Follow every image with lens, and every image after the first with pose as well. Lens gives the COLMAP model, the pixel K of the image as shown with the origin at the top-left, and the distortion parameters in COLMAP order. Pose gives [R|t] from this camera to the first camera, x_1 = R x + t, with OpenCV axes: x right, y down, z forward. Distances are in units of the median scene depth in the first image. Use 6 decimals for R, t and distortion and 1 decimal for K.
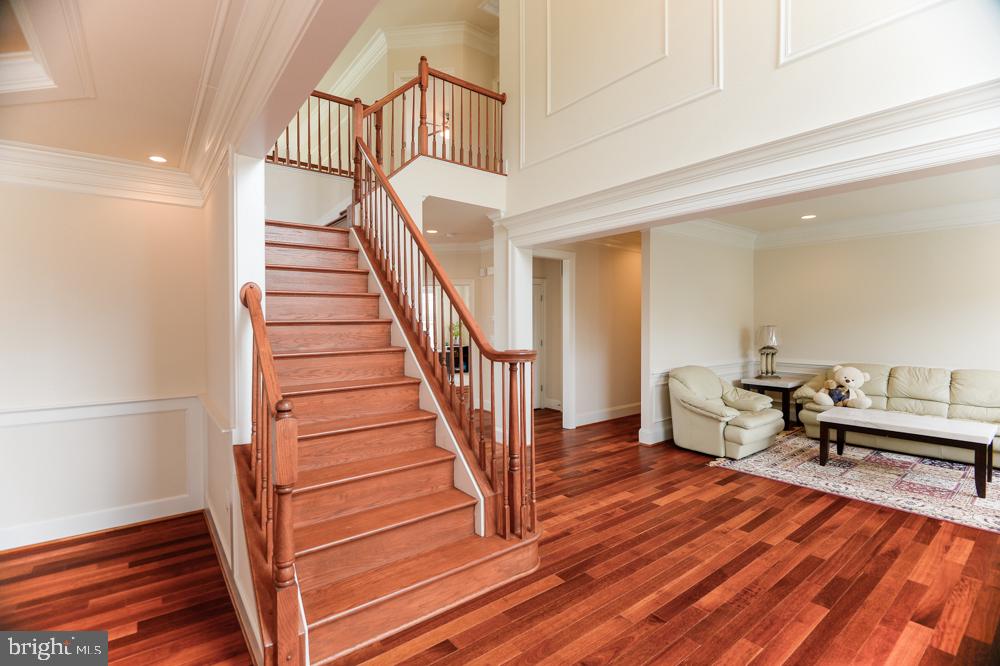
lens RADIAL K [[459.1, 0, 500.0], [0, 459.1, 333.0], [0, 0, 1]] dist [-0.025391, 0.000053]
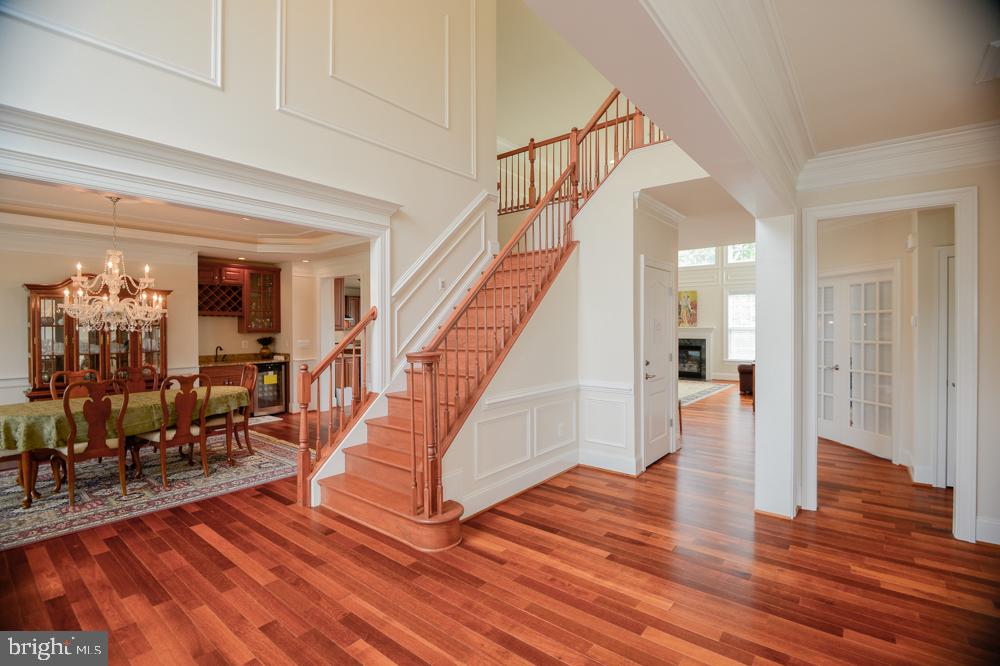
lens RADIAL K [[459.3, 0, 500.2], [0, 459.3, 328.7], [0, 0, 1]] dist [-0.000801, -0.010212]
pose [[0.230208, 0.006560, -0.973119, 0.984316], [-0.018124, 0.999833, 0.002452, -0.024555], [0.972973, 0.017072, 0.230289, 0.745793]]
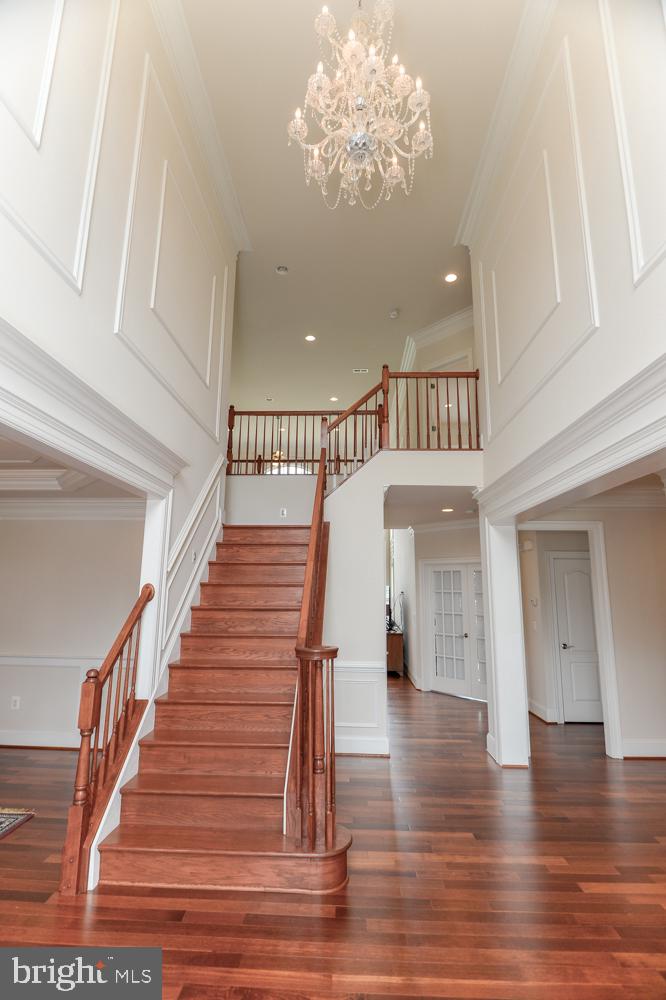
lens RADIAL K [[480.8, 0, 329.4], [0, 480.8, 500.3], [0, 0, 1]] dist [0.000285, -0.013998]
pose [[0.762697, -0.105761, -0.638050, 0.643161], [-0.028028, 0.980208, -0.195978, -0.062472], [0.646149, 0.167355, 0.744637, 0.117020]]
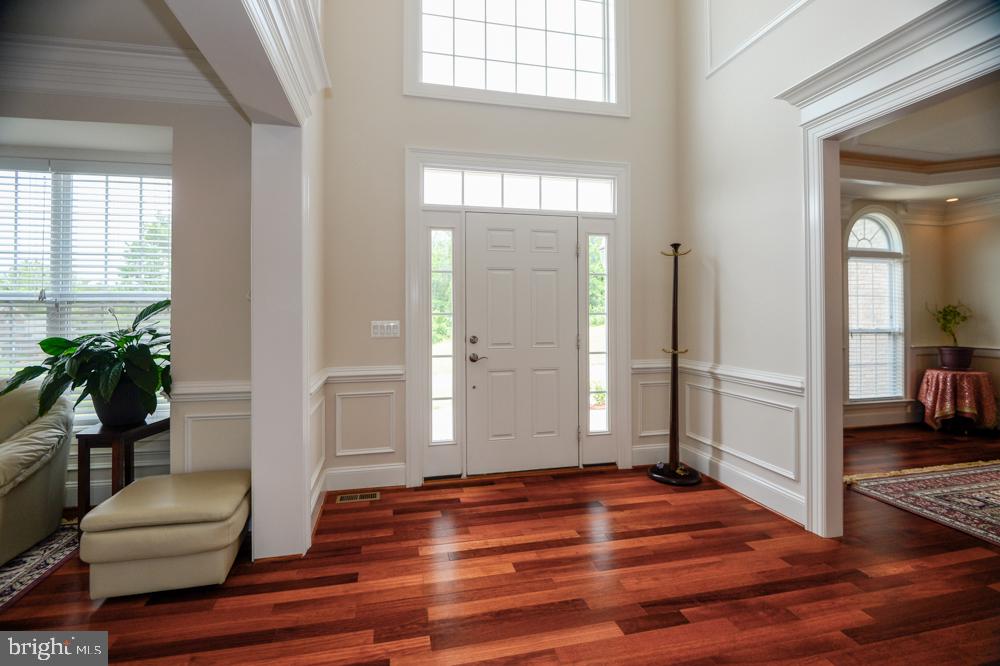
lens RADIAL K [[475.1, 0, 501.4], [0, 475.1, 307.2], [0, 0, 1]] dist [-0.000269, -0.011452]
pose [[-0.908092, 0.008873, 0.418676, 0.279579], [0.014473, 0.999843, 0.010201, 0.021184], [-0.418520, 0.015323, -0.908078, 1.075467]]
